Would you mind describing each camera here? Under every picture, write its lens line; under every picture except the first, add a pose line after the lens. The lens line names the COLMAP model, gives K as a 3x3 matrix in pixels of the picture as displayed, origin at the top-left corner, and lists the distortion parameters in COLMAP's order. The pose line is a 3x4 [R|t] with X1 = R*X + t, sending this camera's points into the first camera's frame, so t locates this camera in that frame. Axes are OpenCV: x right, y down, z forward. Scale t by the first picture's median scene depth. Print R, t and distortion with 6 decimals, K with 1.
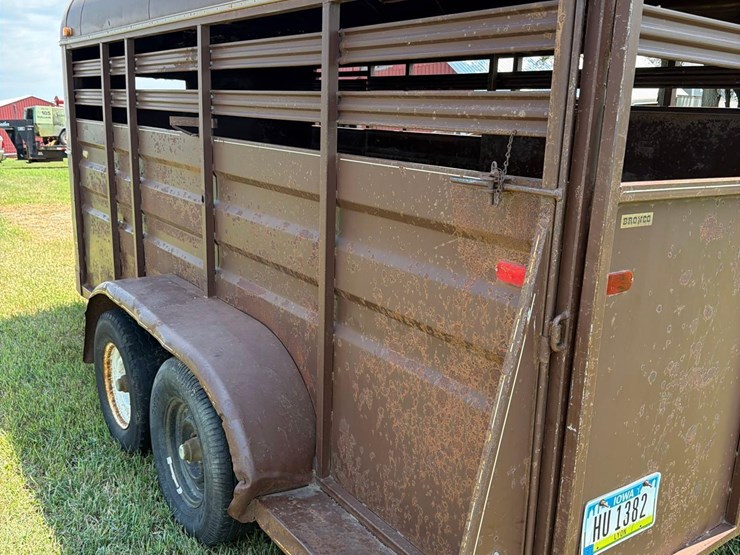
lens RADIAL K [[691.9, 0, 381.6], [0, 691.9, 285.7], [0, 0, 1]] dist [0.048012, 0.000000]
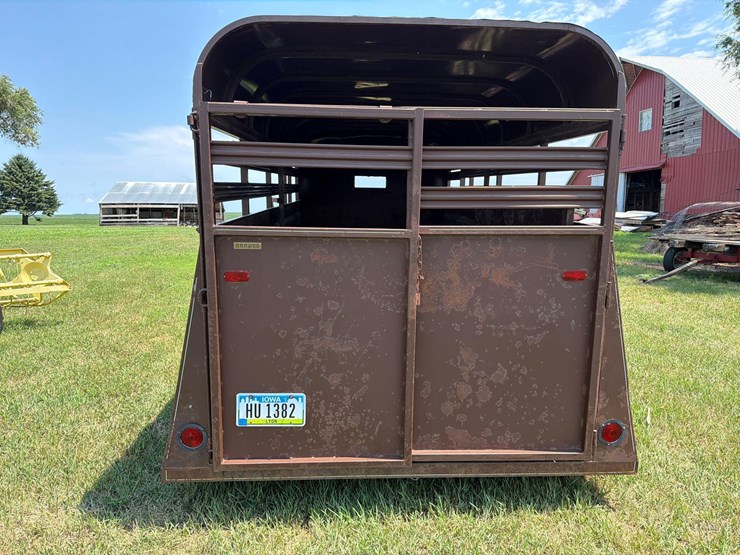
lens RADIAL K [[518.0, 0, 382.6], [0, 518.0, 277.2], [0, 0, 1]] dist [0.067759, -0.058142]
pose [[0.834315, 0.074360, -0.546250, 1.035178], [-0.120922, 0.991416, -0.049729, 0.014878], [0.537863, 0.107543, 0.836144, -0.011205]]
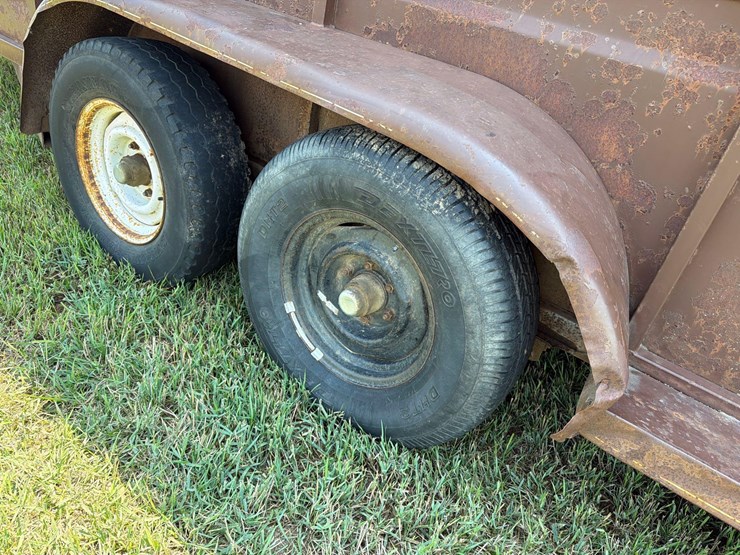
lens RADIAL K [[518.0, 0, 366.9], [0, 518.0, 275.1], [0, 0, 1]] dist [0.067759, -0.058142]
pose [[0.940972, -0.034952, 0.336674, -0.506897], [-0.079536, 0.943973, 0.320297, 0.094893], [-0.329006, -0.328168, 0.885472, 0.756674]]
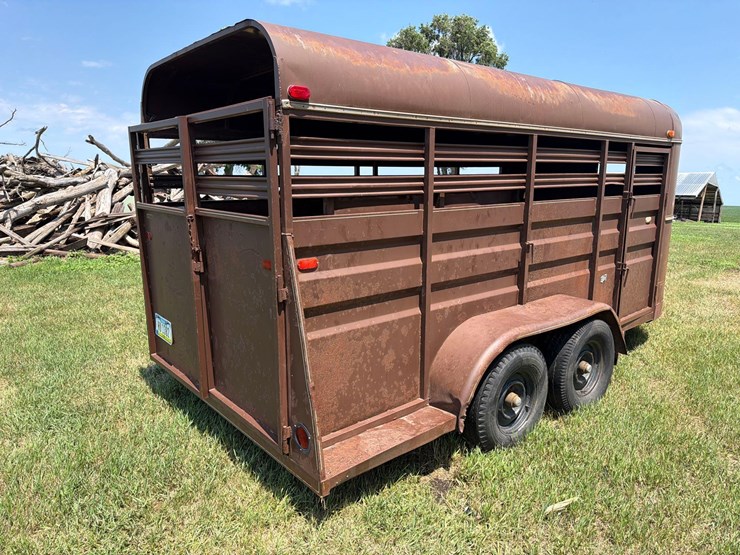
lens RADIAL K [[518.0, 0, 374.3], [0, 518.0, 285.1], [0, 0, 1]] dist [0.067759, -0.058142]
pose [[0.069188, 0.176898, -0.981794, 1.874115], [-0.240058, 0.958186, 0.155728, -0.274272], [0.968290, 0.224913, 0.108761, 1.220745]]
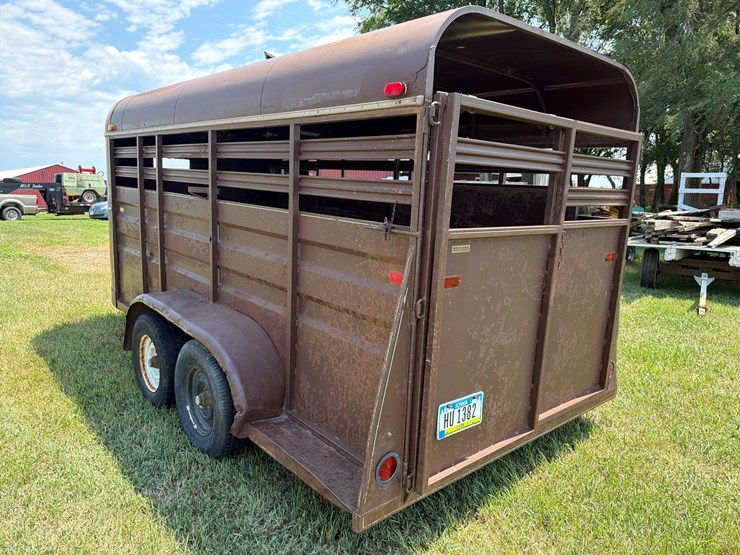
lens RADIAL K [[518.0, 0, 370.4], [0, 518.0, 282.1], [0, 0, 1]] dist [0.067759, -0.058142]
pose [[0.996784, -0.004134, 0.080026, 0.007266], [0.008162, 0.998712, -0.050075, 0.044321], [-0.079716, 0.050567, 0.995534, -0.254099]]
